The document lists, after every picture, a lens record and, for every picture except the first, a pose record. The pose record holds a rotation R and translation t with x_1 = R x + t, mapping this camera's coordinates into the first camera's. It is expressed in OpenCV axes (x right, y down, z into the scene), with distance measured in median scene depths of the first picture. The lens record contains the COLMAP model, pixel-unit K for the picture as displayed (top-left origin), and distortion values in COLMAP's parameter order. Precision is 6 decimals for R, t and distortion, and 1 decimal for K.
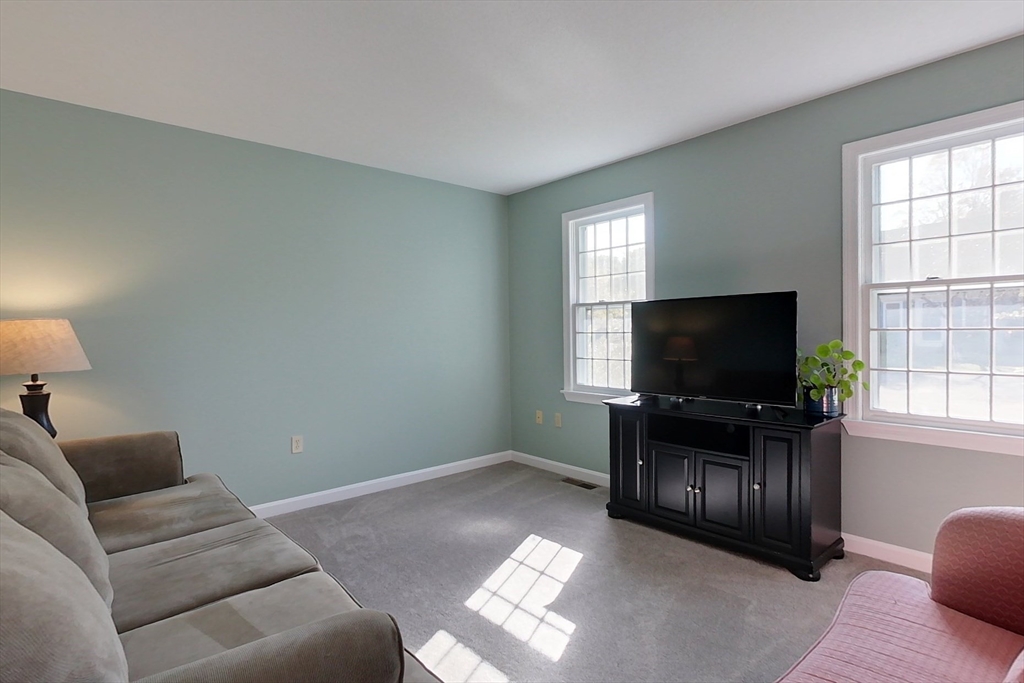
lens RADIAL K [[520.0, 0, 507.1], [0, 520.0, 338.9], [0, 0, 1]] dist [-0.001775, 0.002277]
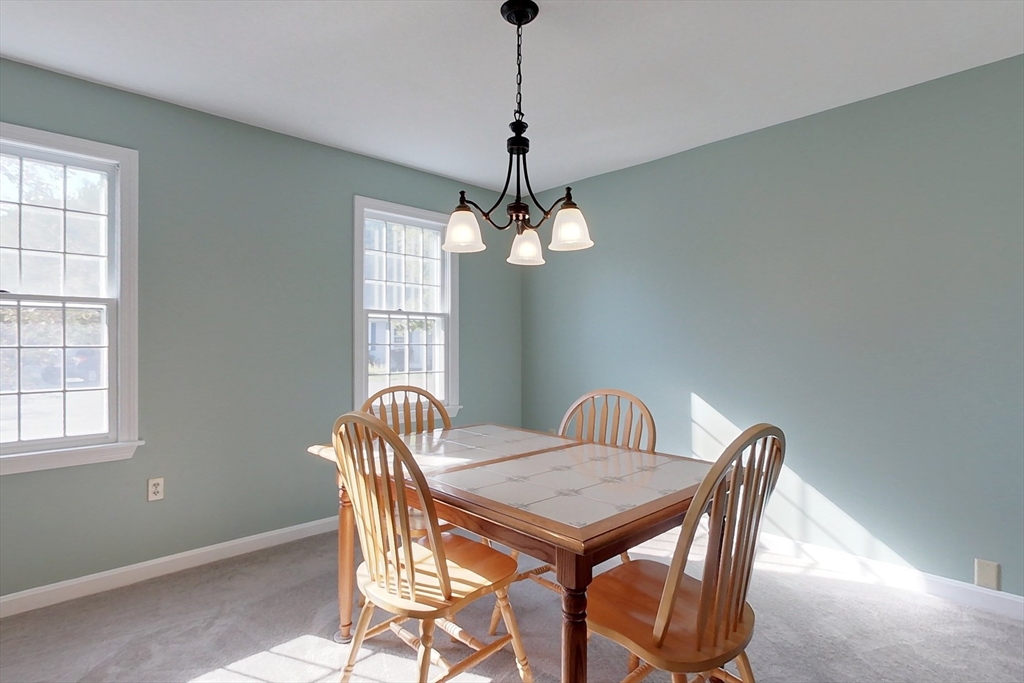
lens RADIAL K [[520.0, 0, 510.9], [0, 520.0, 342.2], [0, 0, 1]] dist [-0.001775, 0.002277]
pose [[-0.034911, 0.013453, 0.999300, -0.165790], [0.017260, 0.999768, -0.012856, -0.000093], [-0.999241, 0.016799, -0.035135, 0.186663]]
